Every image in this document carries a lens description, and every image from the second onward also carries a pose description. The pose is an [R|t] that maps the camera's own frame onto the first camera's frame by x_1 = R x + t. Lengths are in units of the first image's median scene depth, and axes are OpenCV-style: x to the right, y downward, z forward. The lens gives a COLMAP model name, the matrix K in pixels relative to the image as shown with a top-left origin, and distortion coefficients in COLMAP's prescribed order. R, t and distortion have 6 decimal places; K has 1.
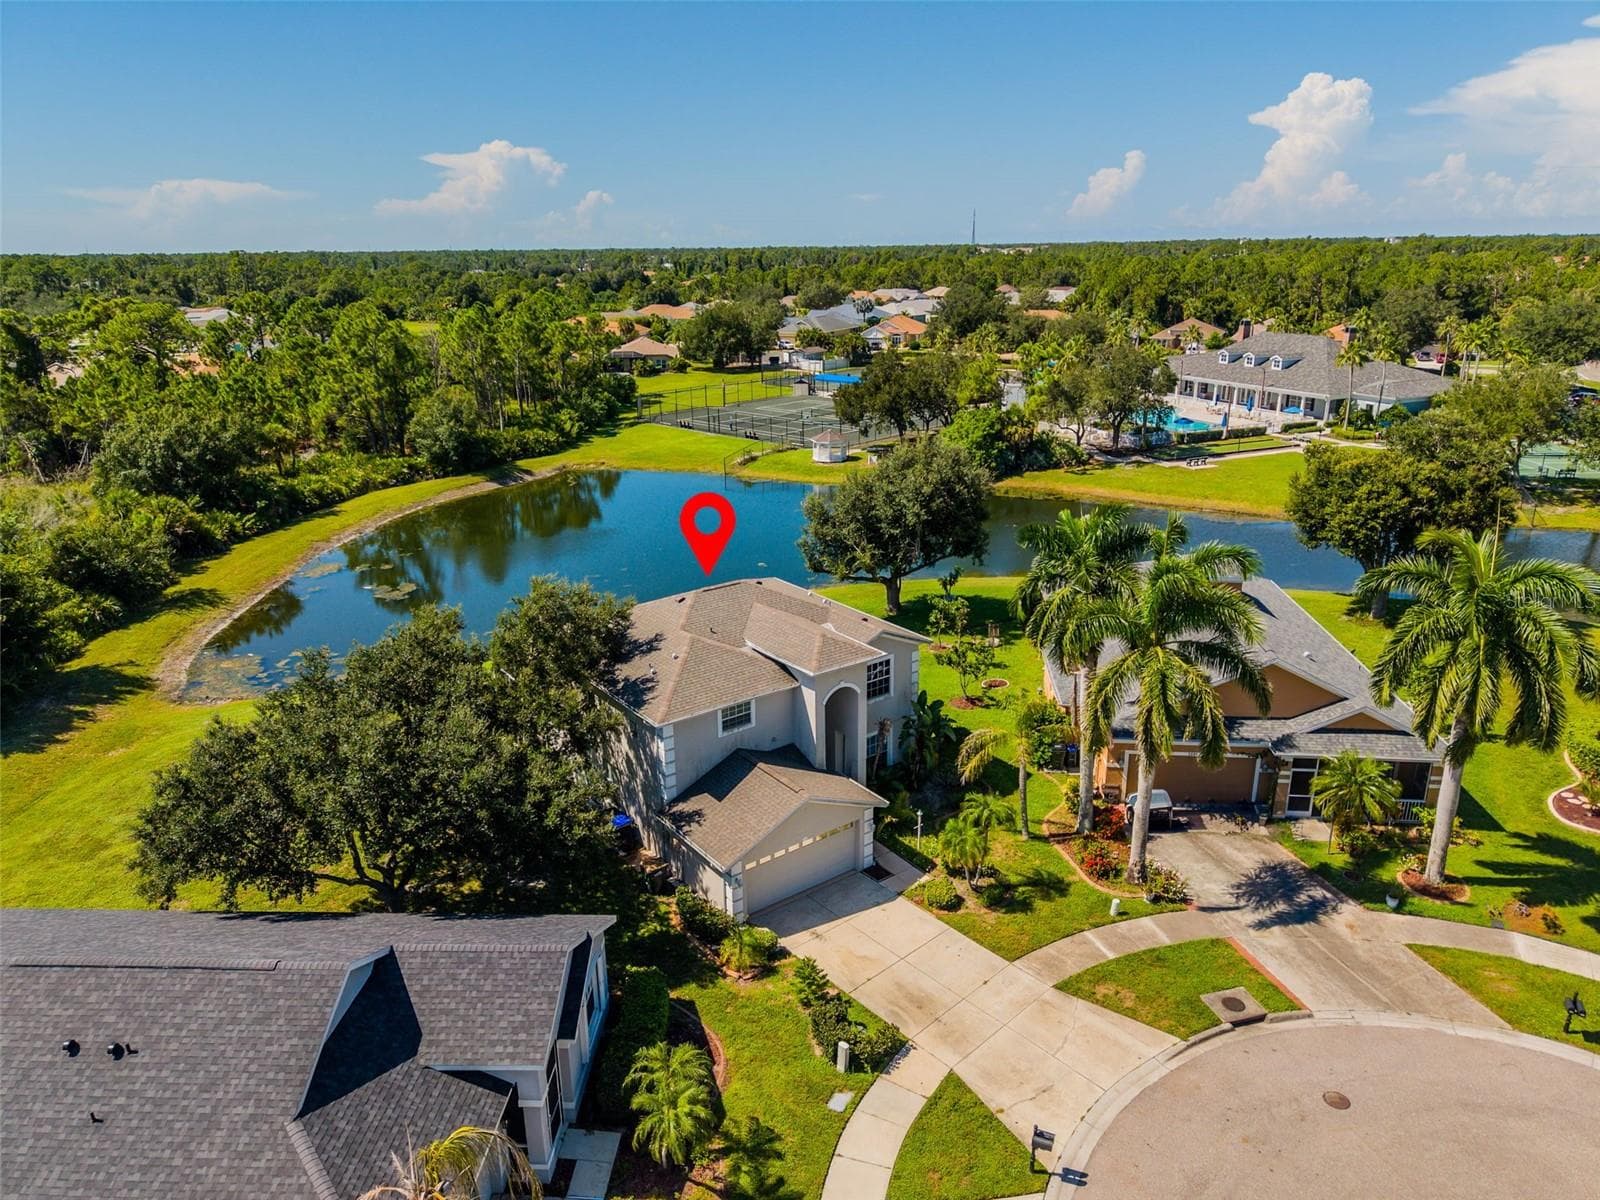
lens RADIAL K [[1103.9, 0, 800.0], [0, 1103.9, 600.0], [0, 0, 1]] dist [0.092195, -0.128426]
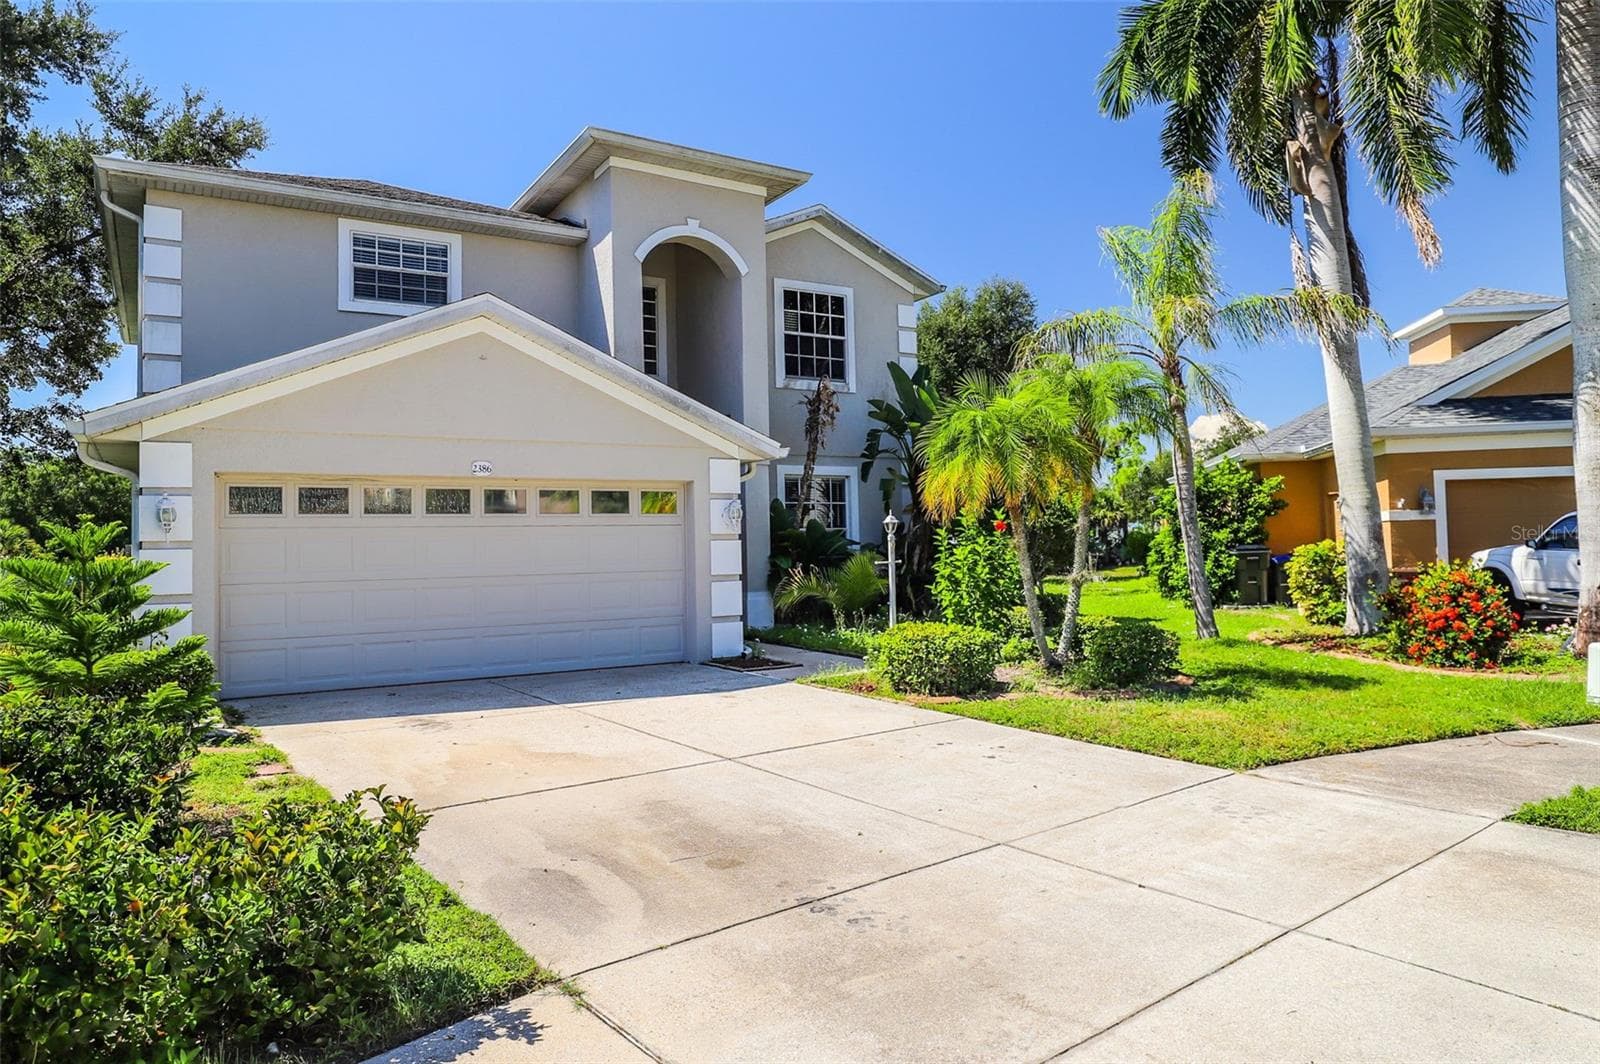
lens RADIAL K [[1084.8, 0, 800.0], [0, 1084.8, 532.0], [0, 0, 1]] dist [-0.000475, -0.000022]
pose [[0.996721, -0.004618, -0.080781, 0.039399], [-0.021317, 0.948111, -0.317223, 0.110935], [0.078054, 0.317905, 0.944904, 0.249925]]
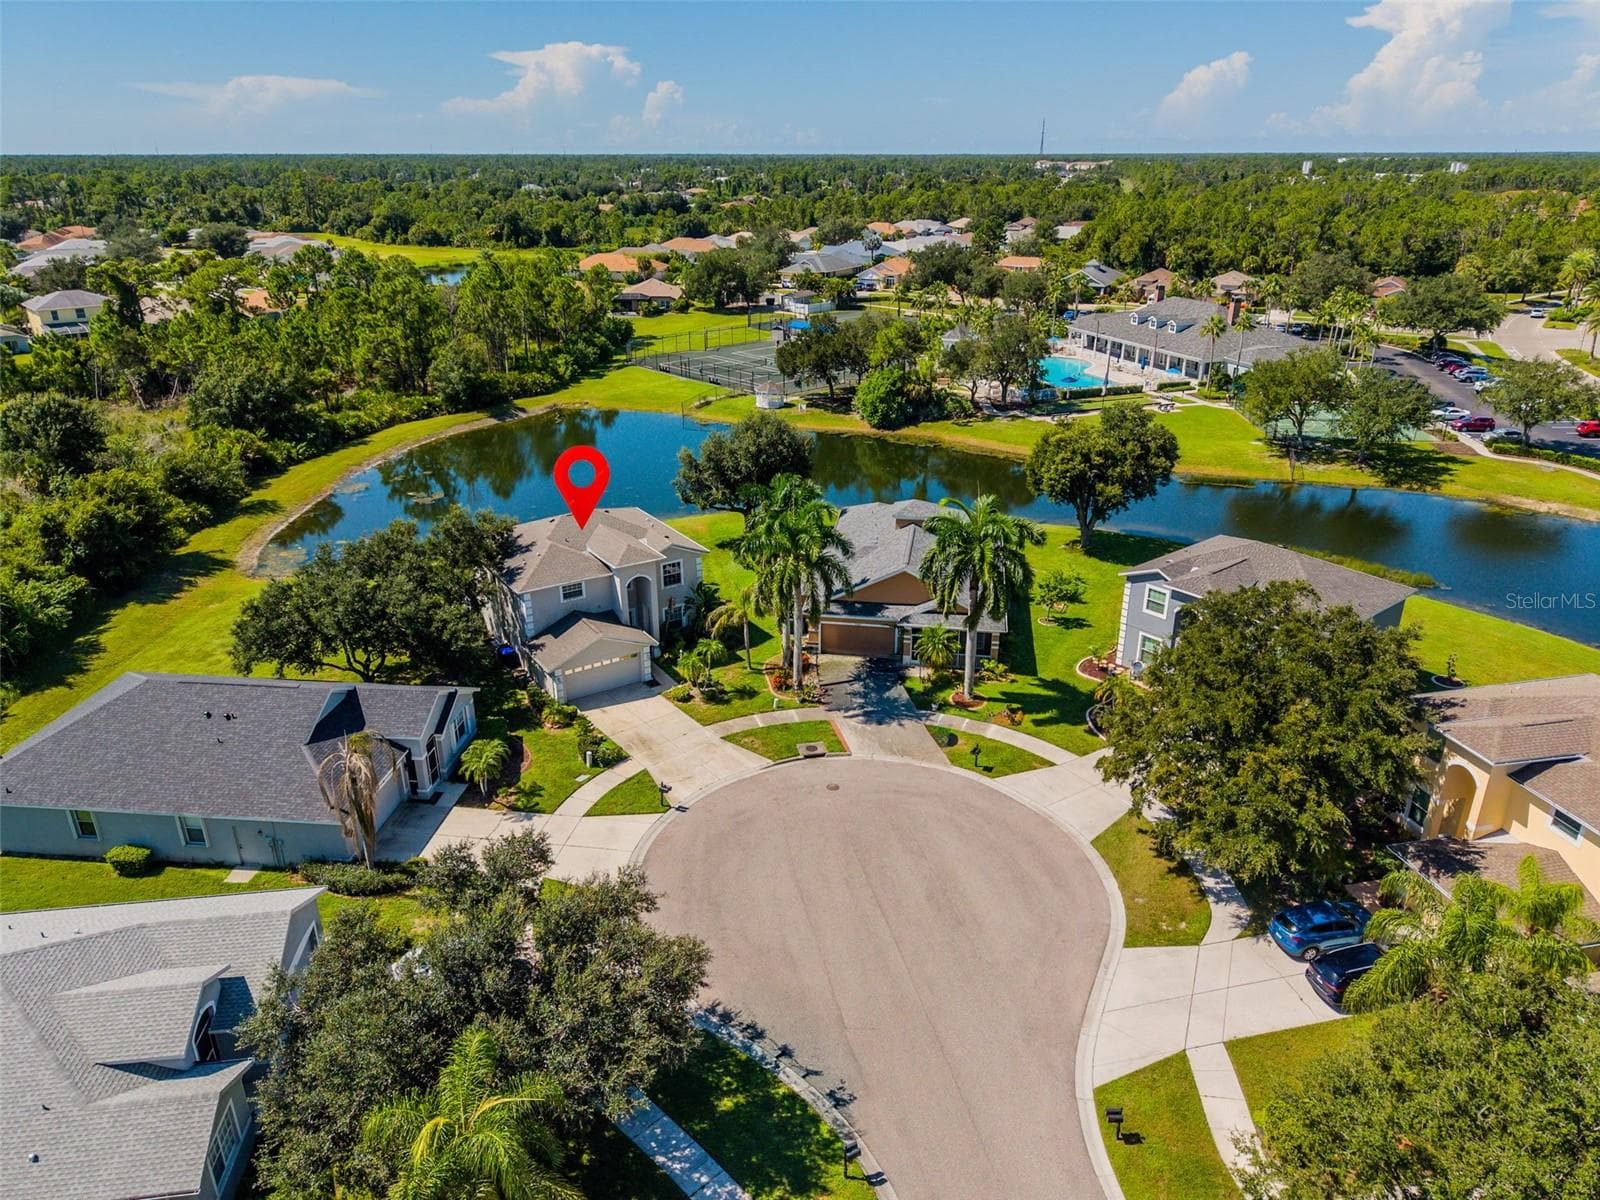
lens RADIAL K [[1103.9, 0, 800.0], [0, 1103.9, 600.0], [0, 0, 1]] dist [0.092195, -0.128426]
pose [[0.998294, 0.033841, -0.047582, 0.134998], [-0.030187, 0.996687, 0.075521, -0.007290], [0.049980, -0.073956, 0.996008, -0.246388]]
